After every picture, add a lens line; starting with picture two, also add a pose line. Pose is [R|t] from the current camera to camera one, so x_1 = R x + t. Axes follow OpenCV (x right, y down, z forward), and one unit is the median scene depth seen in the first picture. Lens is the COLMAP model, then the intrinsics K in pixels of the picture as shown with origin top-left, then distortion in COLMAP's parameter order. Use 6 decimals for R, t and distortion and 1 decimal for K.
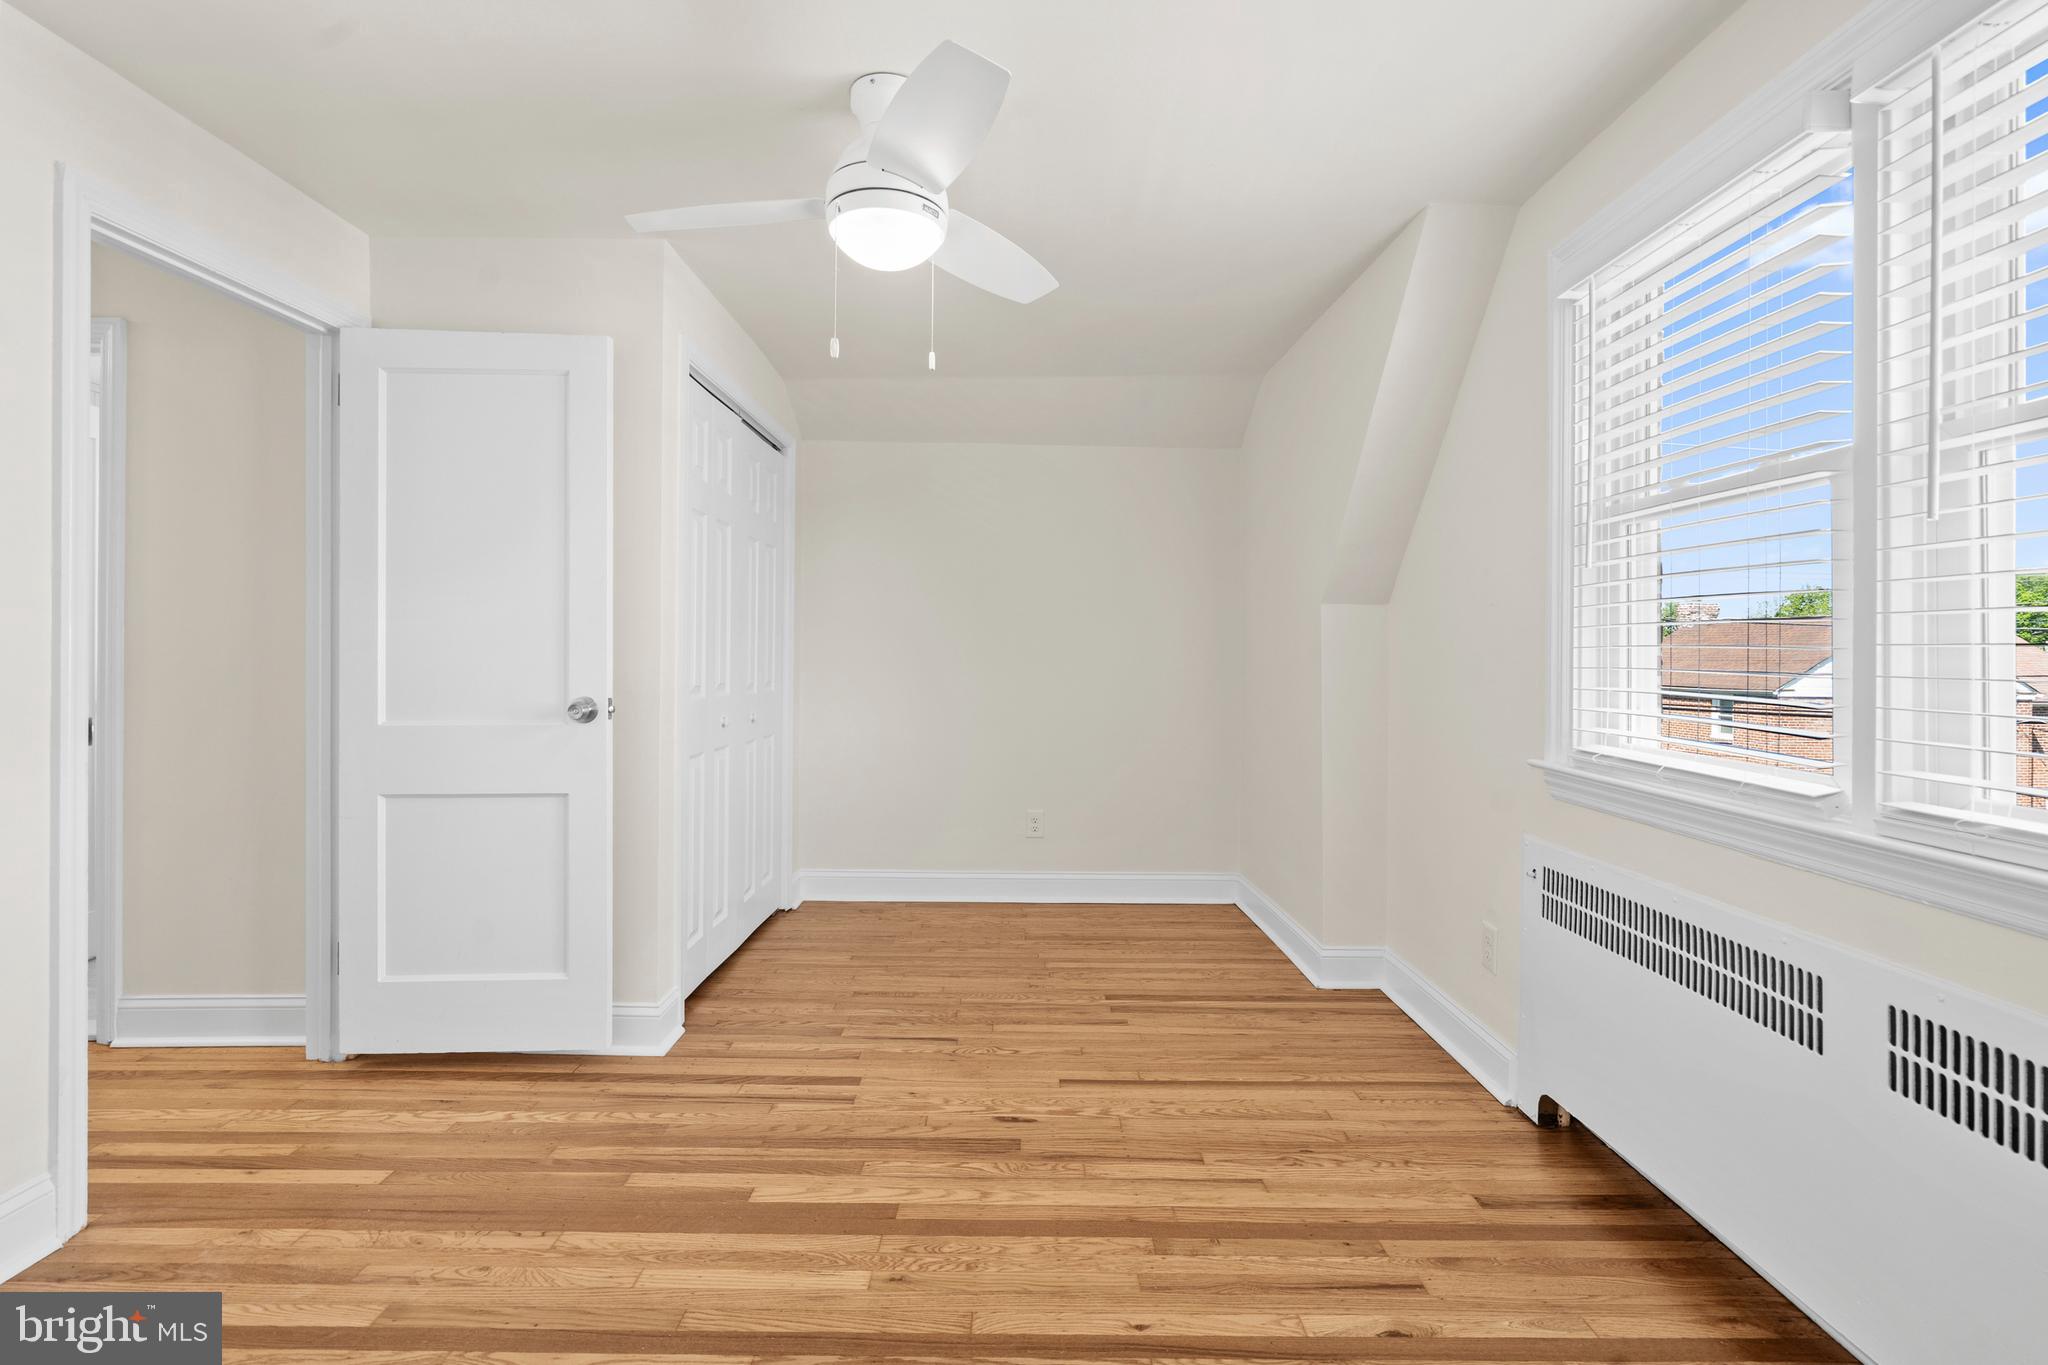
lens RADIAL K [[942.1, 0, 1026.0], [0, 942.1, 653.8], [0, 0, 1]] dist [-0.001236, 0.001902]
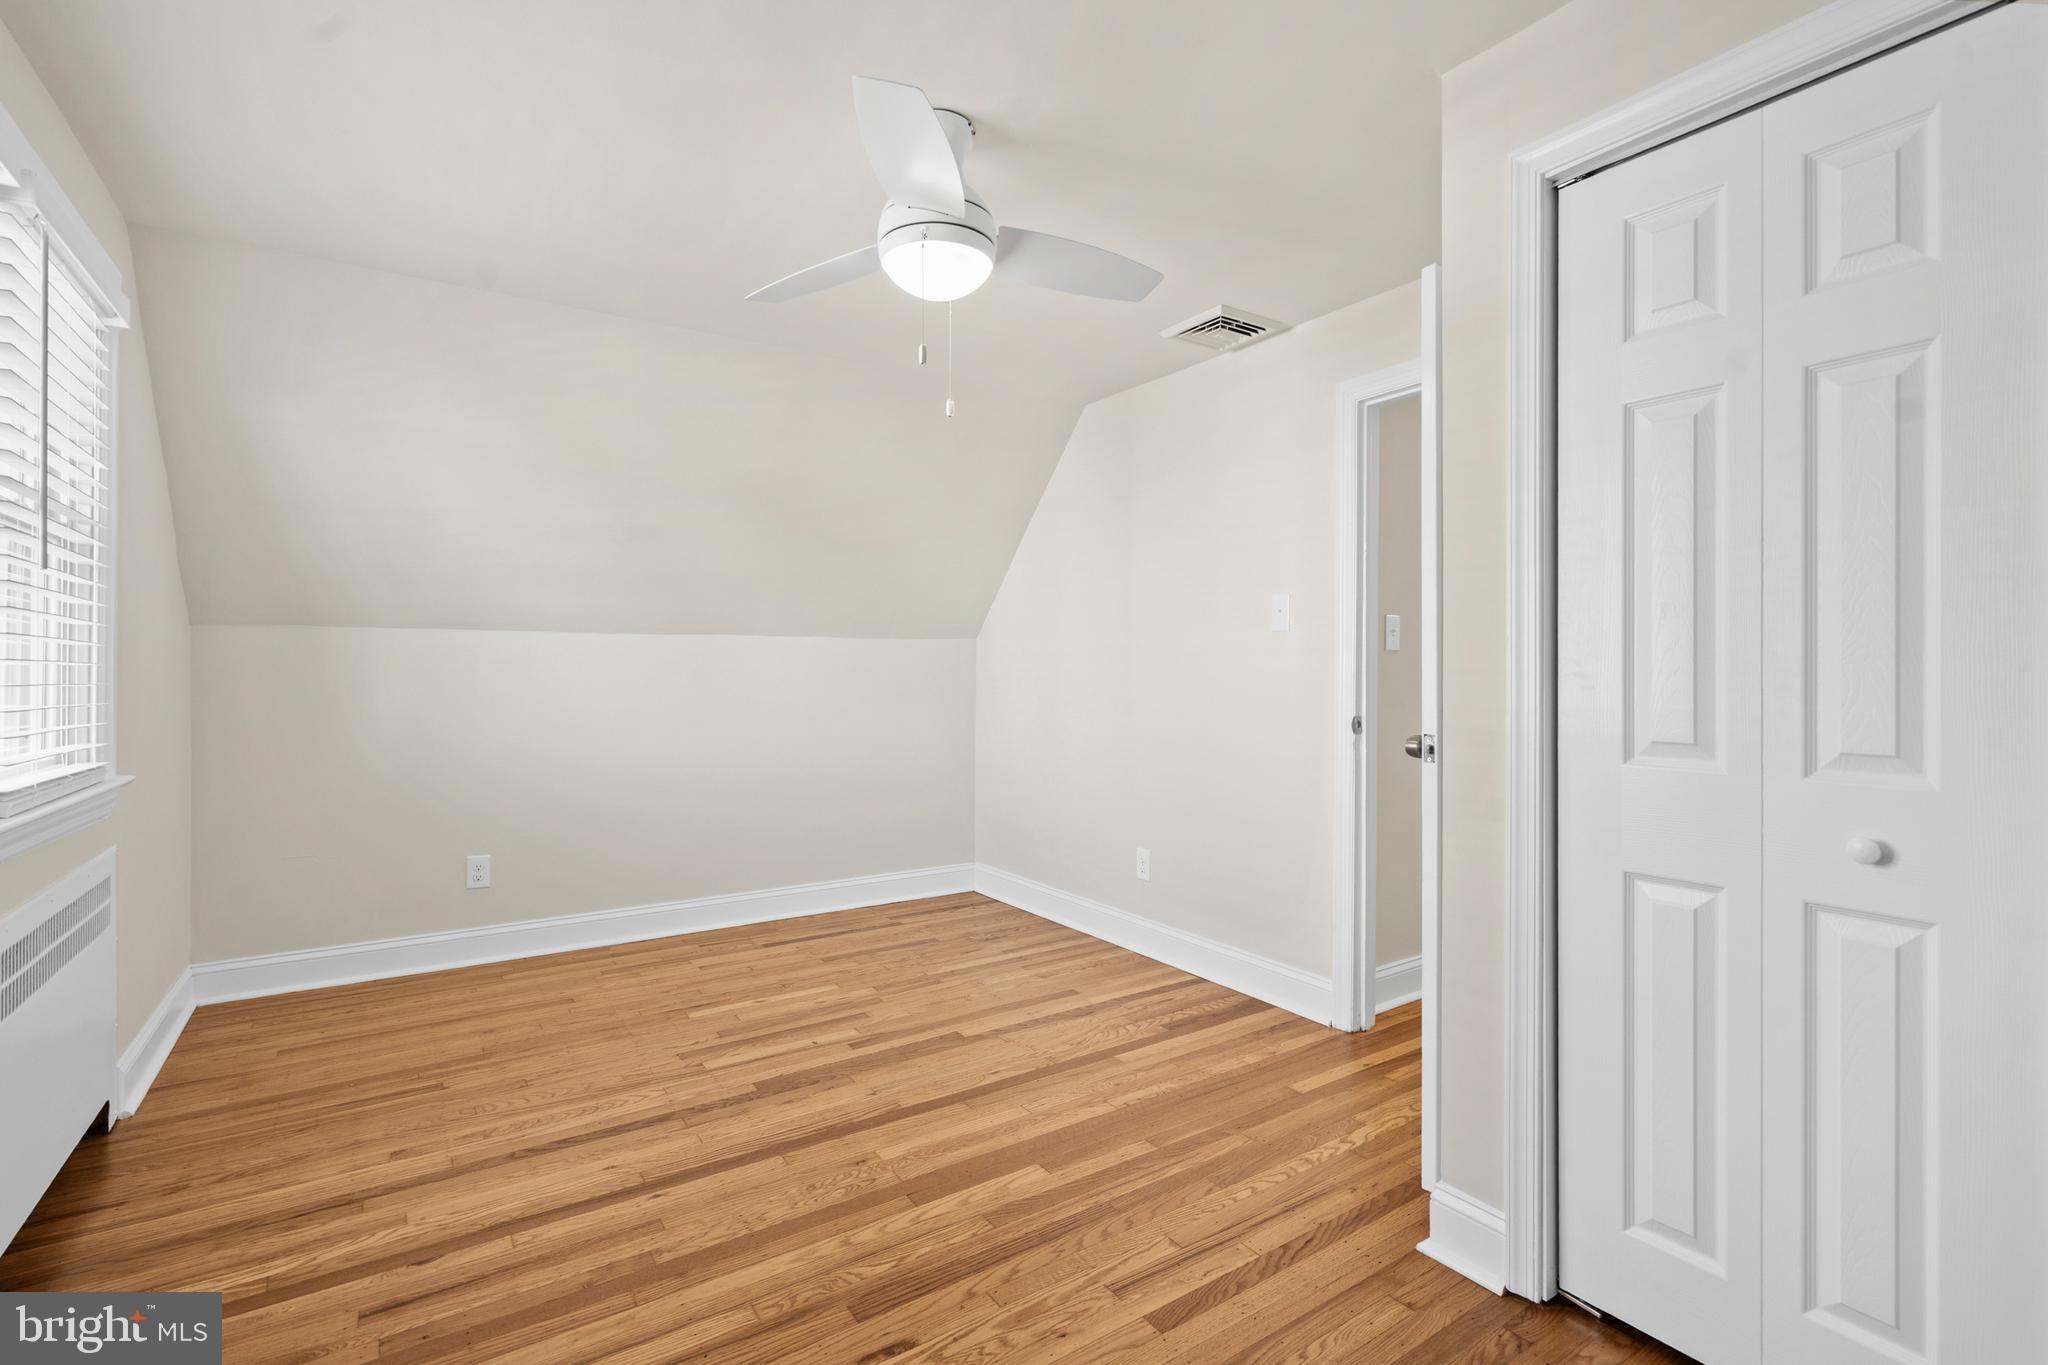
lens RADIAL K [[913.7, 0, 993.4], [0, 913.7, 674.1], [0, 0, 1]] dist [-0.000016, 0.000093]
pose [[-0.843281, -0.004976, -0.537449, 0.298356], [-0.005275, 0.999986, -0.000981, 0.002959], [0.537447, 0.002008, -0.843295, 1.685503]]
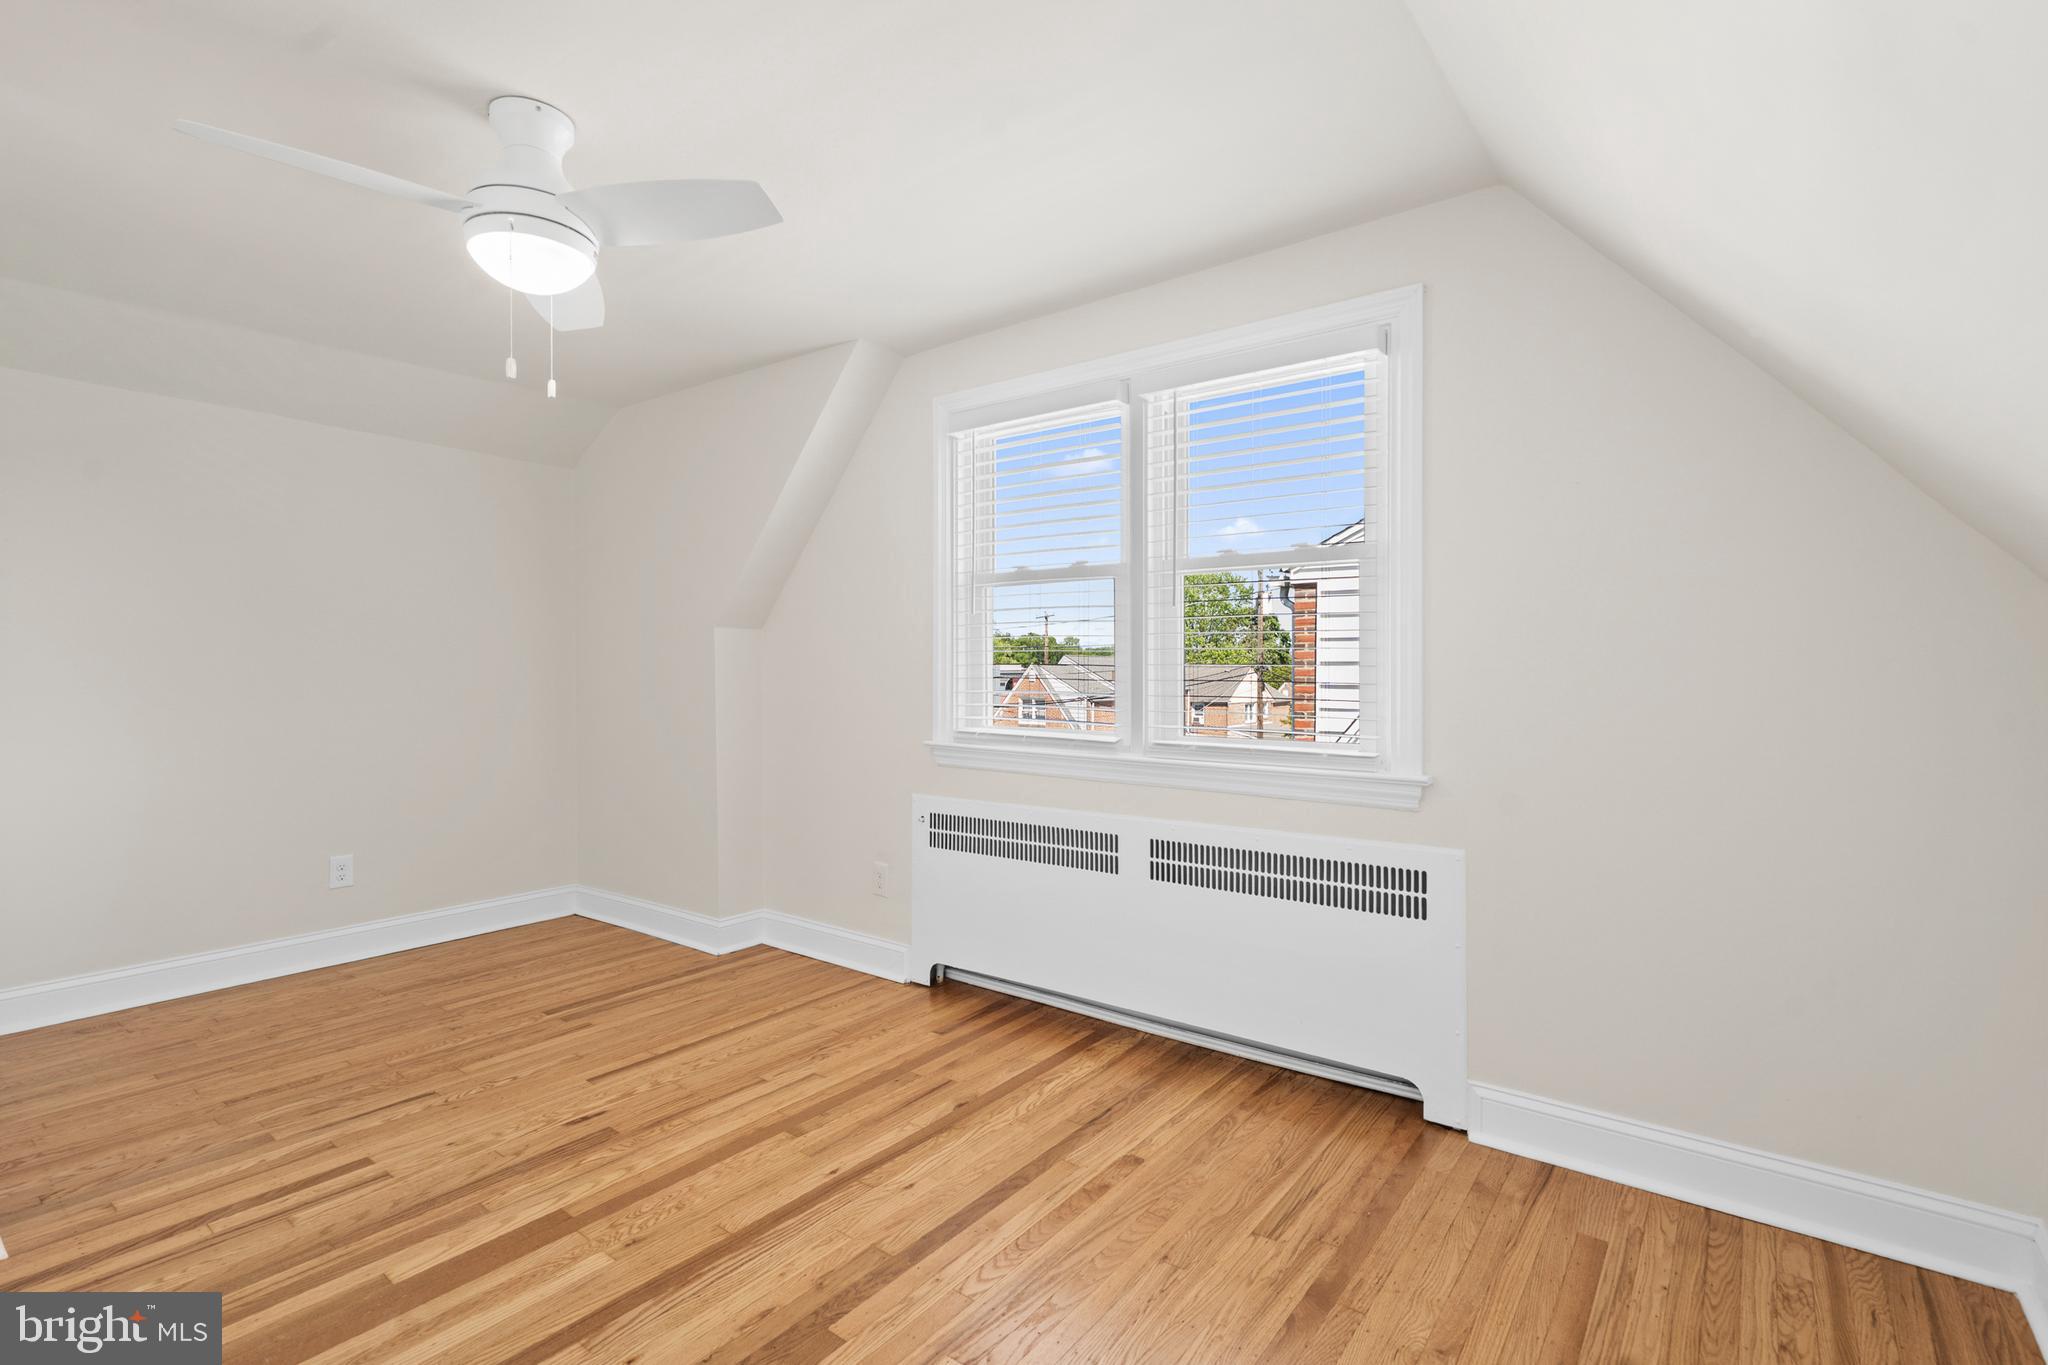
lens RADIAL K [[951.2, 0, 1024.0], [0, 951.2, 682.5], [0, 0, 1]] dist [0.001428, 0.000815]
pose [[0.609374, -0.021426, 0.792594, -0.573606], [0.006471, 0.999736, 0.022050, -0.012061], [-0.792857, -0.008308, 0.609351, -0.031958]]
